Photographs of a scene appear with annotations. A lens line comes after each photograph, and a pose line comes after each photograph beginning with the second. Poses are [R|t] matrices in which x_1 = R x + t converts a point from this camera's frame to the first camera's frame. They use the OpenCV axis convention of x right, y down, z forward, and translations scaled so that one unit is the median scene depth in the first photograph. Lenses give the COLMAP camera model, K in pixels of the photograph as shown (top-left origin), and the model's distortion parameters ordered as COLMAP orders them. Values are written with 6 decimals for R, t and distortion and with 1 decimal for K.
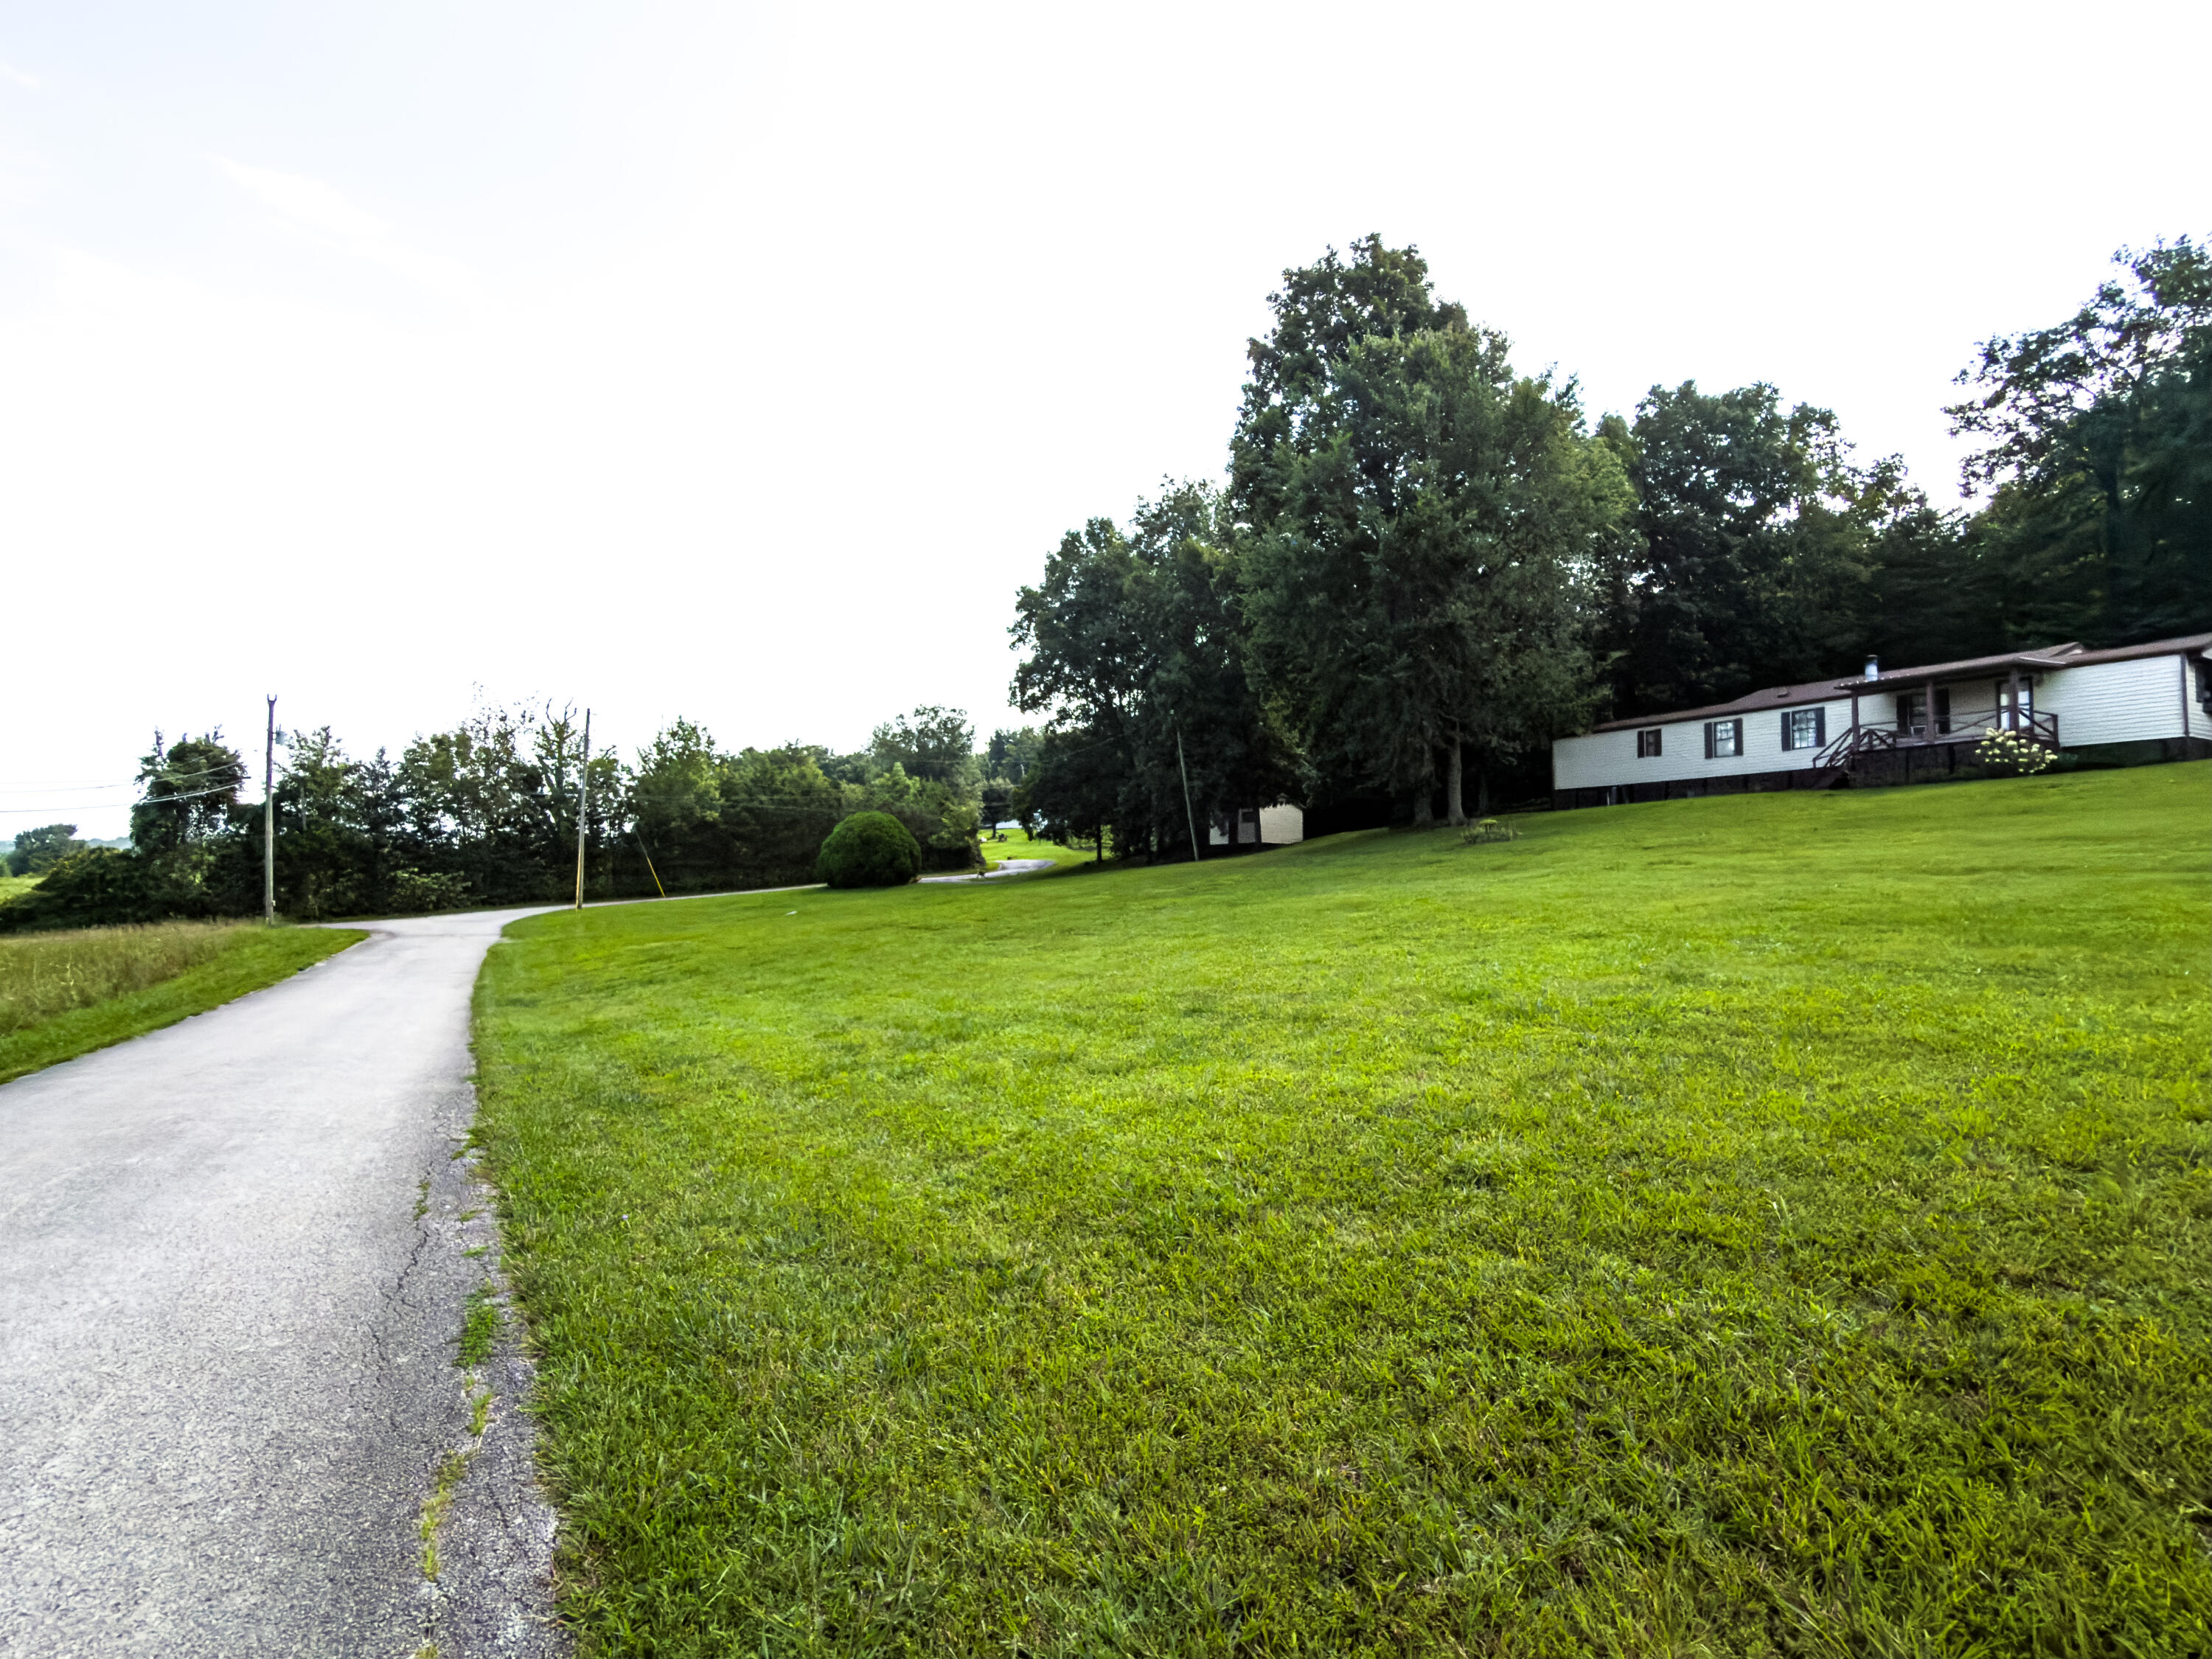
lens RADIAL K [[1027.4, 0, 1106.0], [0, 1027.4, 829.5], [0, 0, 1]] dist [-0.001157, -0.000273]
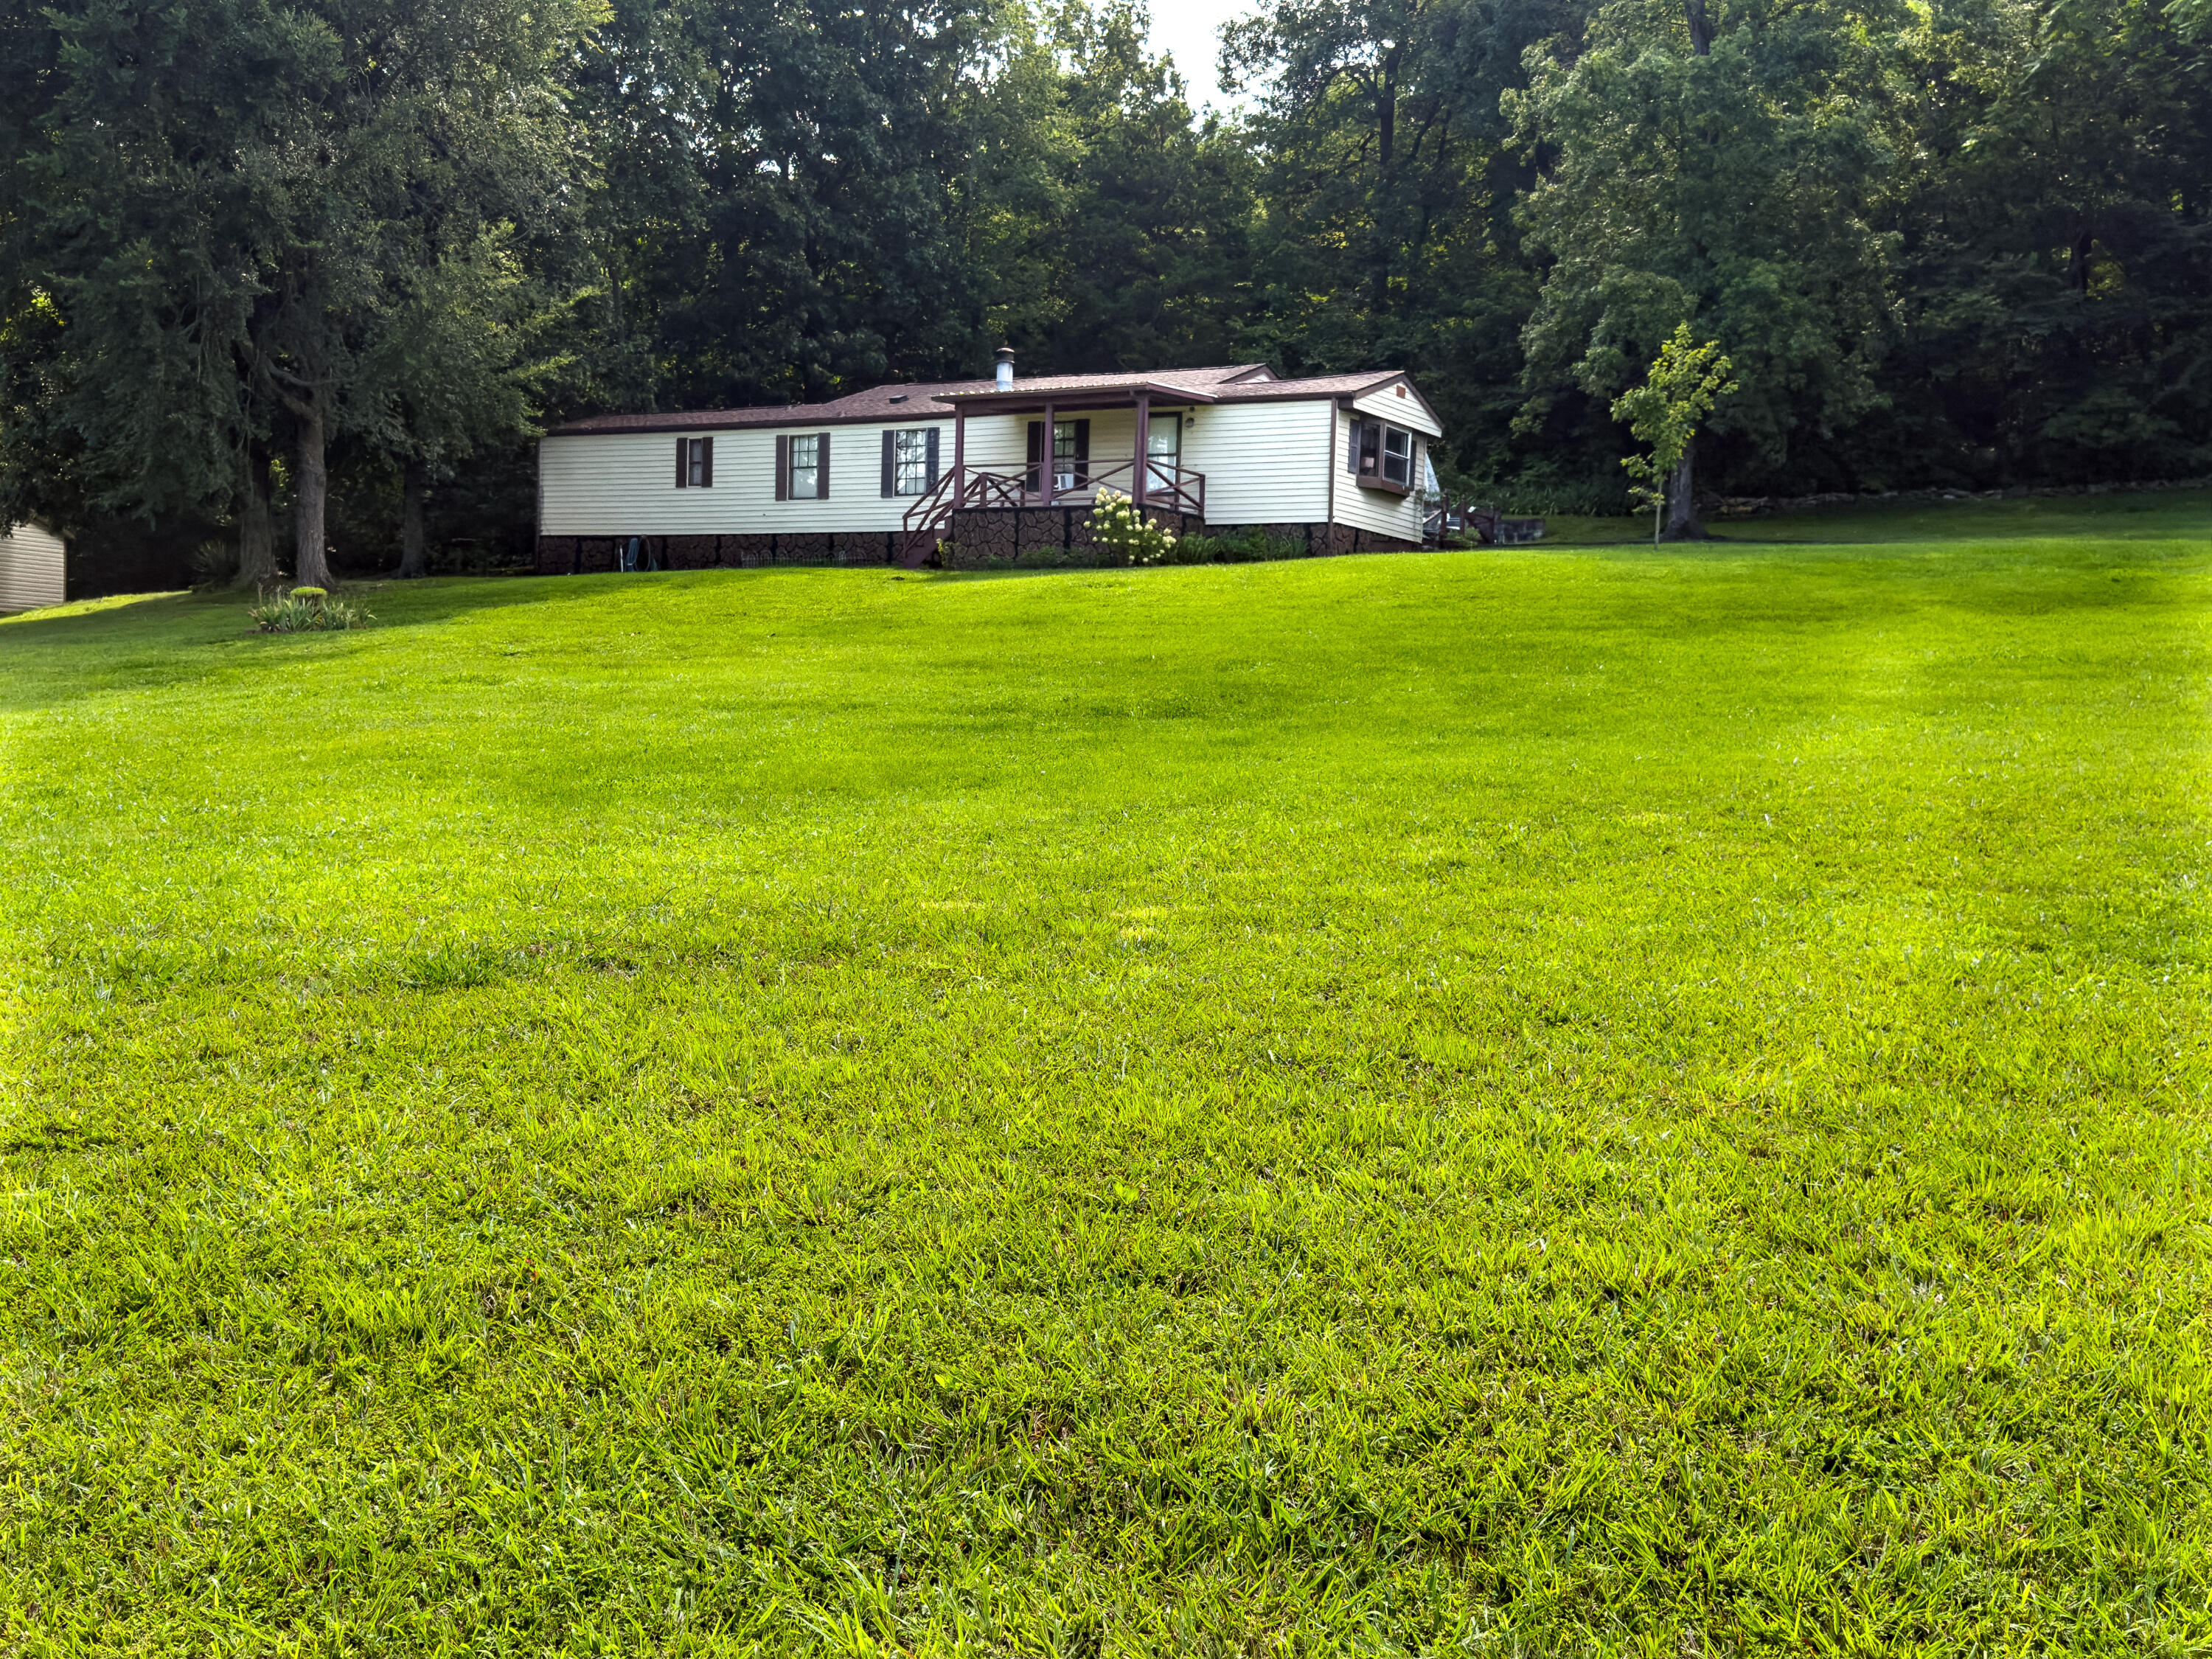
lens RADIAL K [[2176.6, 0, 1106.0], [0, 2176.6, 829.5], [0, 0, 1]] dist [0.206235, -0.477918]
pose [[0.843570, -0.007916, 0.536961, 0.077287], [-0.049347, 0.994518, 0.092186, -0.007693], [-0.534748, -0.104263, 0.838555, -0.116709]]
